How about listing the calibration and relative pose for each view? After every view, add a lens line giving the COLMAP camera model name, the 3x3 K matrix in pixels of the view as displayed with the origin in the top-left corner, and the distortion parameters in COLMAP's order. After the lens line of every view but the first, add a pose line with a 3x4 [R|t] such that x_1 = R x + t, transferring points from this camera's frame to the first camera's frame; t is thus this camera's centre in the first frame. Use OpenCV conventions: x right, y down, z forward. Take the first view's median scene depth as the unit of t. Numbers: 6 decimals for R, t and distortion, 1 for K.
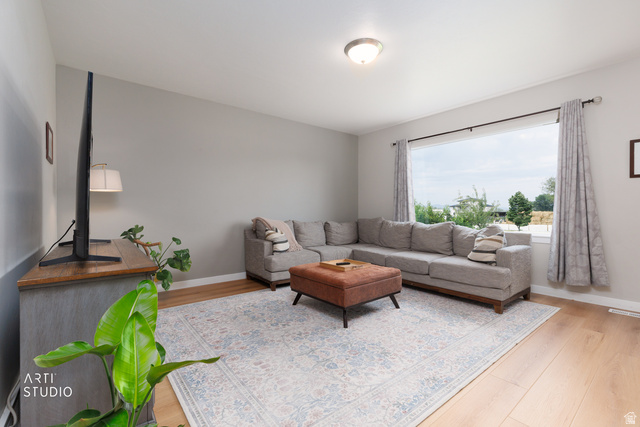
lens RADIAL K [[283.5, 0, 320.2], [0, 283.5, 212.1], [0, 0, 1]] dist [0.001216, 0.000370]
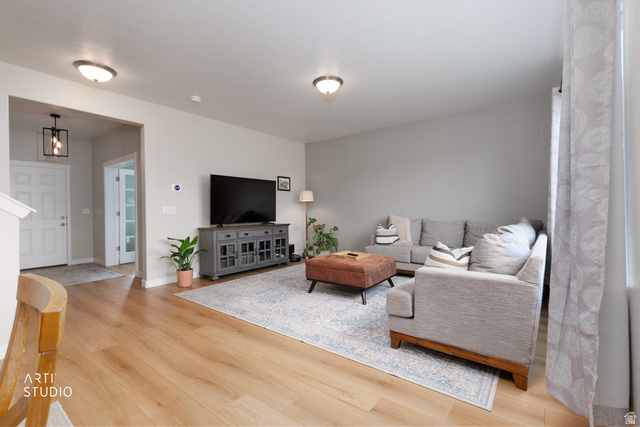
lens RADIAL K [[283.5, 0, 320.2], [0, 283.5, 212.1], [0, 0, 1]] dist [0.001216, 0.000370]
pose [[0.248018, 0.004729, -0.968744, 1.429004], [-0.005336, 0.999980, 0.003515, 0.005648], [0.968741, 0.004297, 0.248038, 0.694902]]
